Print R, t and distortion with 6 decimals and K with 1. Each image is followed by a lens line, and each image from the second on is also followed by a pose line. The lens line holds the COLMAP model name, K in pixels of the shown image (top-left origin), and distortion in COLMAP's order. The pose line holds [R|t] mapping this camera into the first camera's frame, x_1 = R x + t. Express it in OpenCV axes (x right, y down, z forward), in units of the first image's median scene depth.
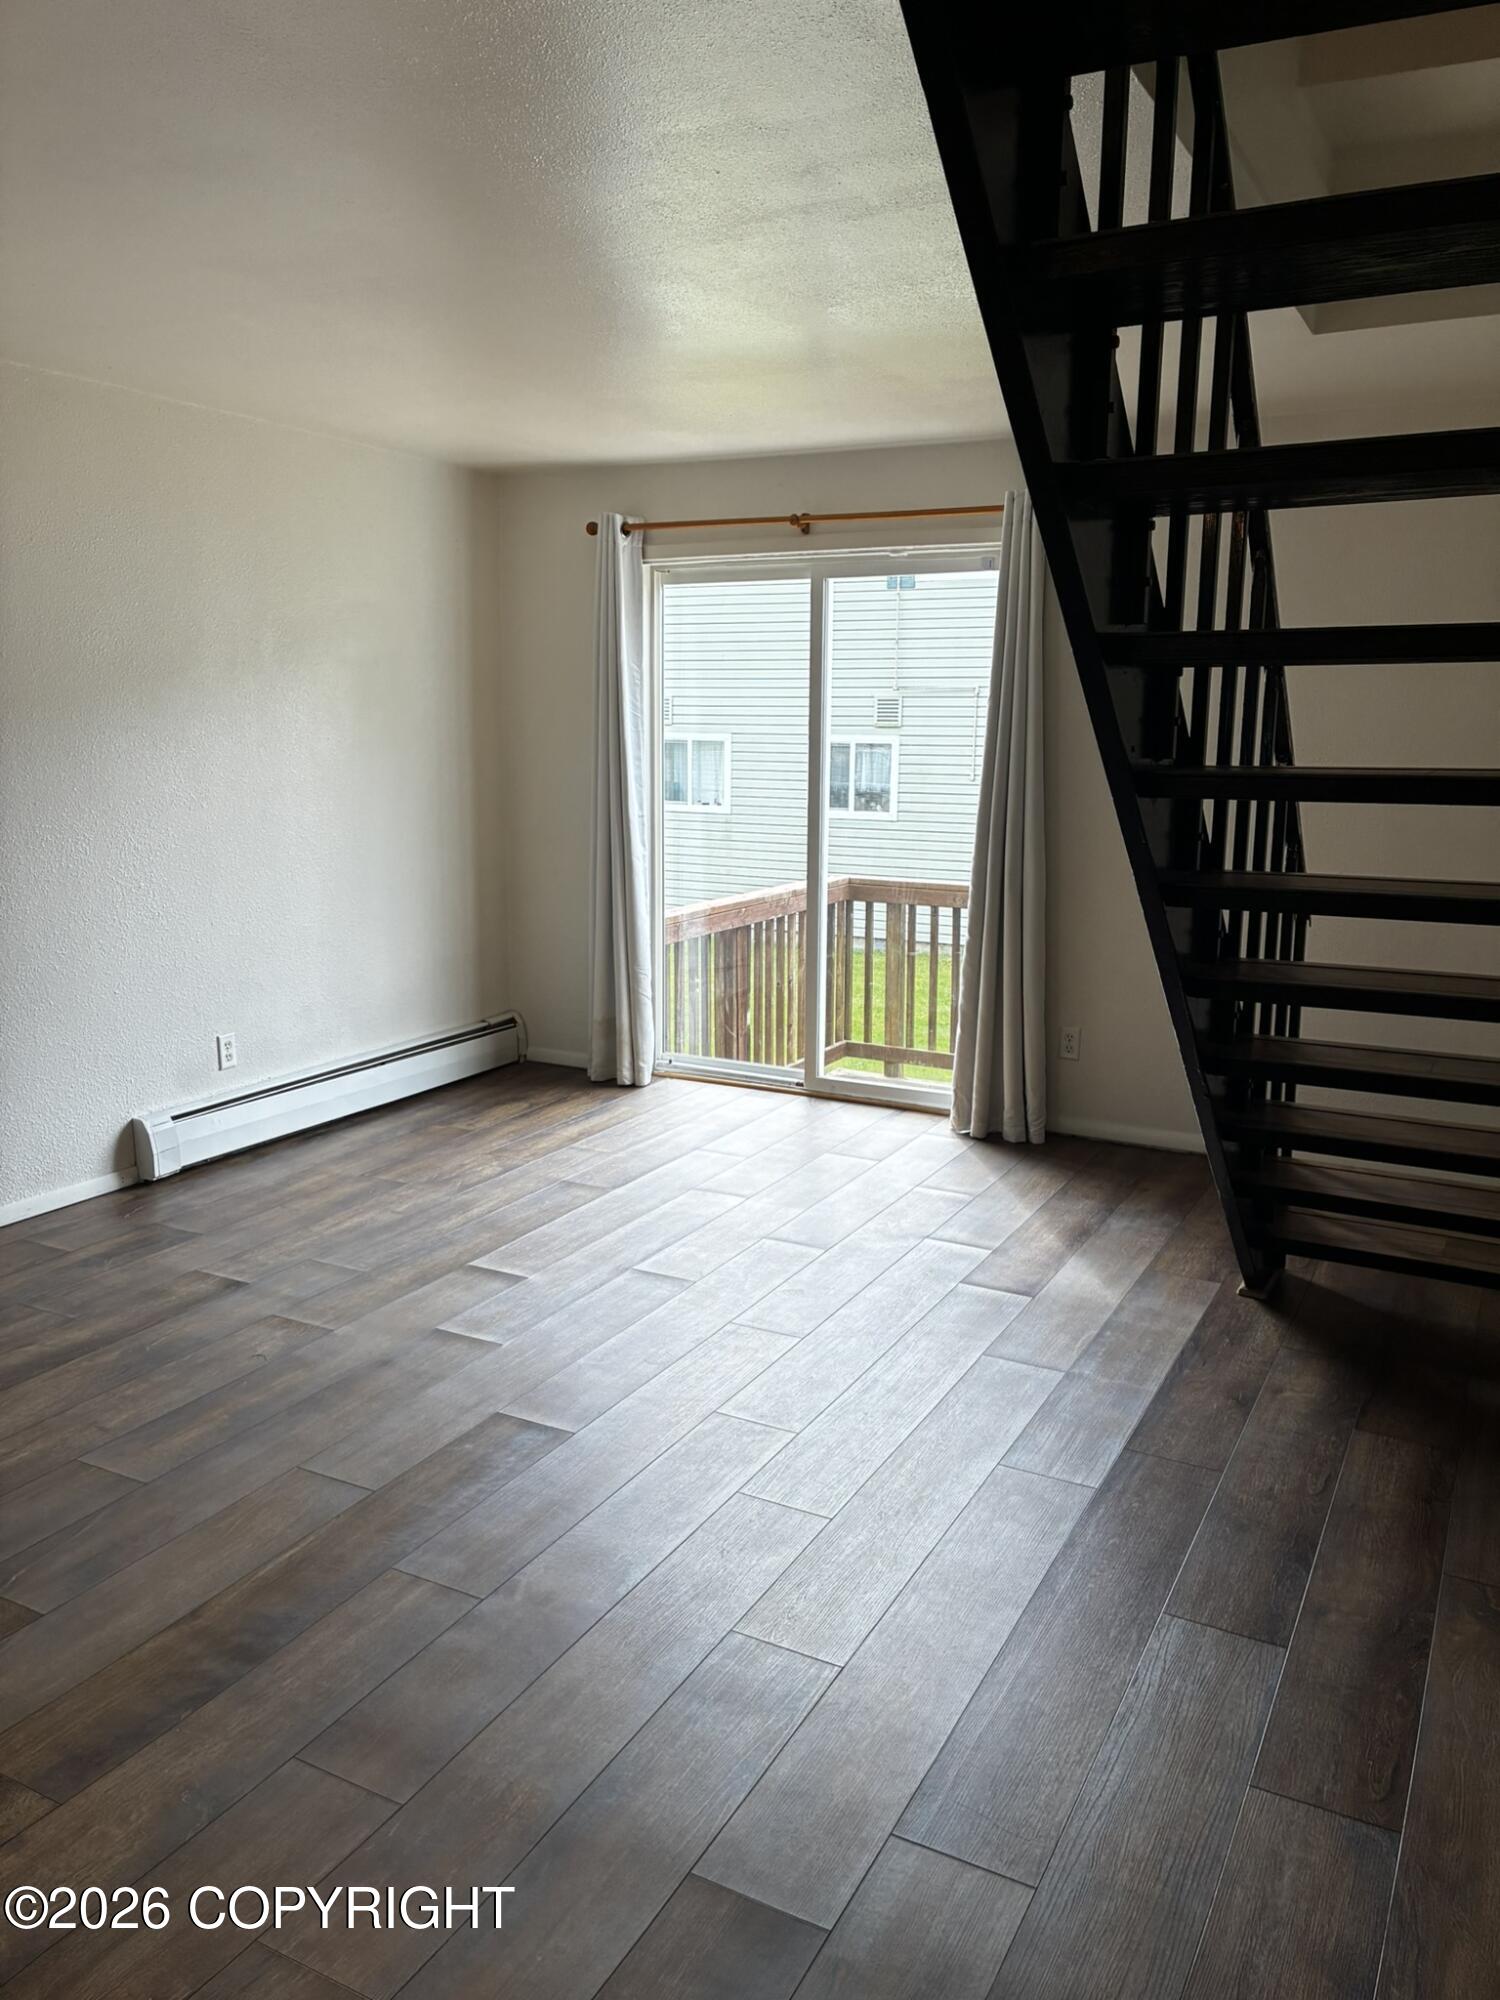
lens RADIAL K [[1519.4, 0, 763.8], [0, 1519.4, 1010.0], [0, 0, 1]] dist [0.050220, -0.005648]
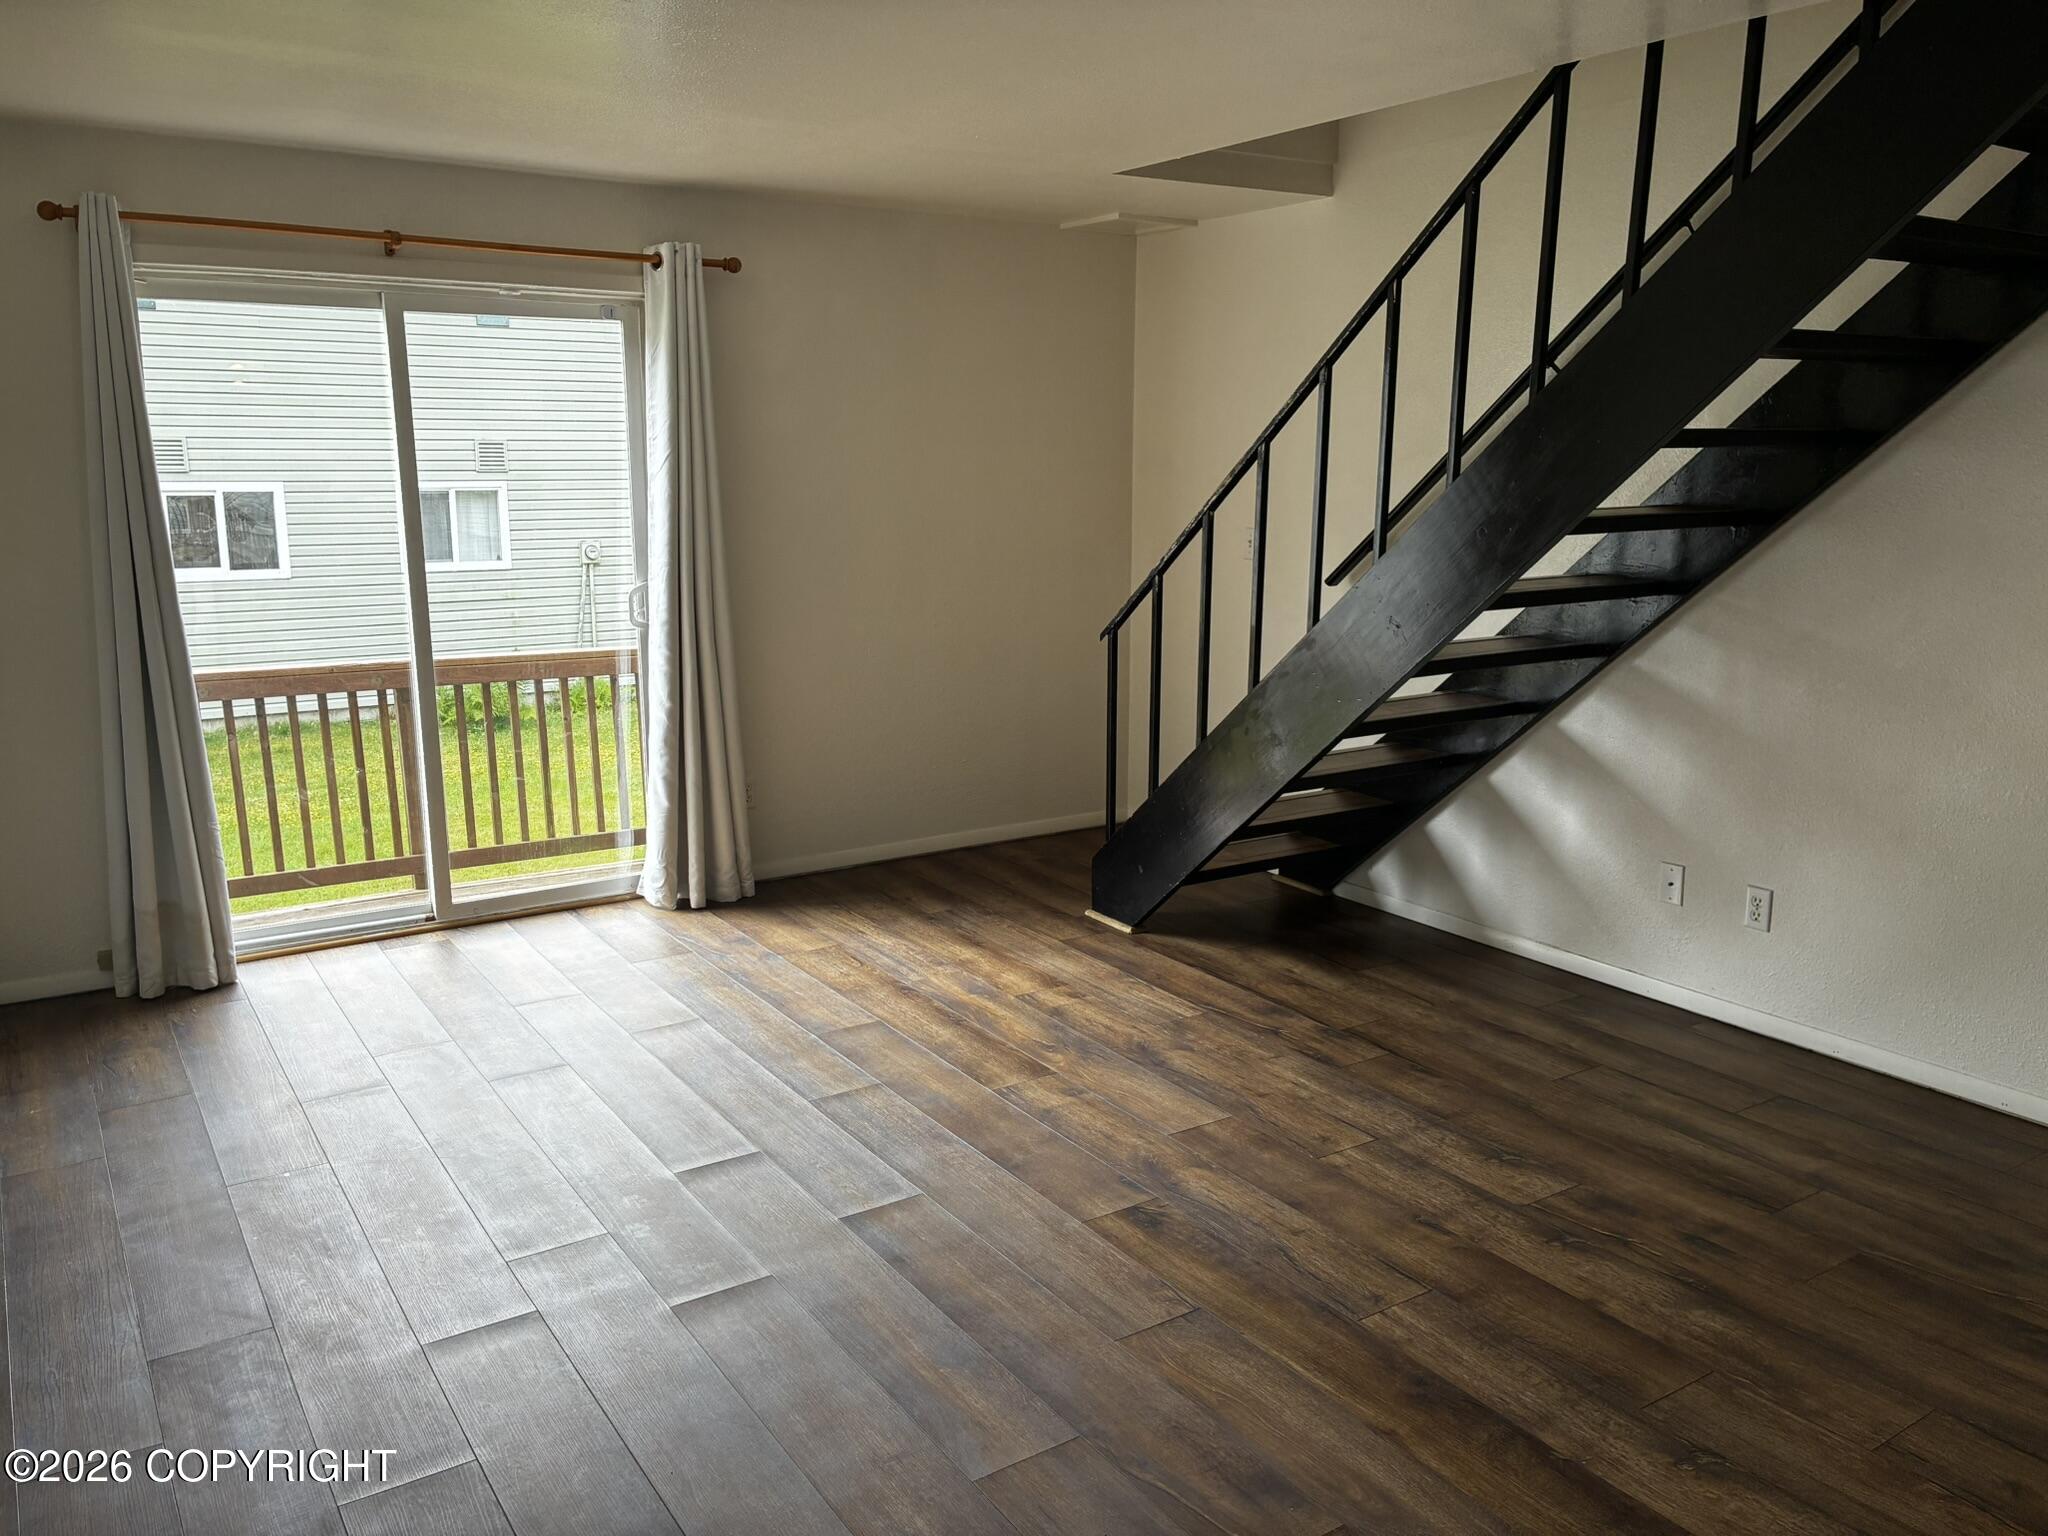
lens RADIAL K [[1555.9, 0, 1036.6], [0, 1555.9, 763.0], [0, 0, 1]] dist [0.050220, -0.005648]
pose [[0.488161, -0.185221, 0.852873, -0.568344], [0.171776, 0.978496, 0.114183, -0.080545], [-0.855682, 0.090764, 0.509480, 0.291263]]
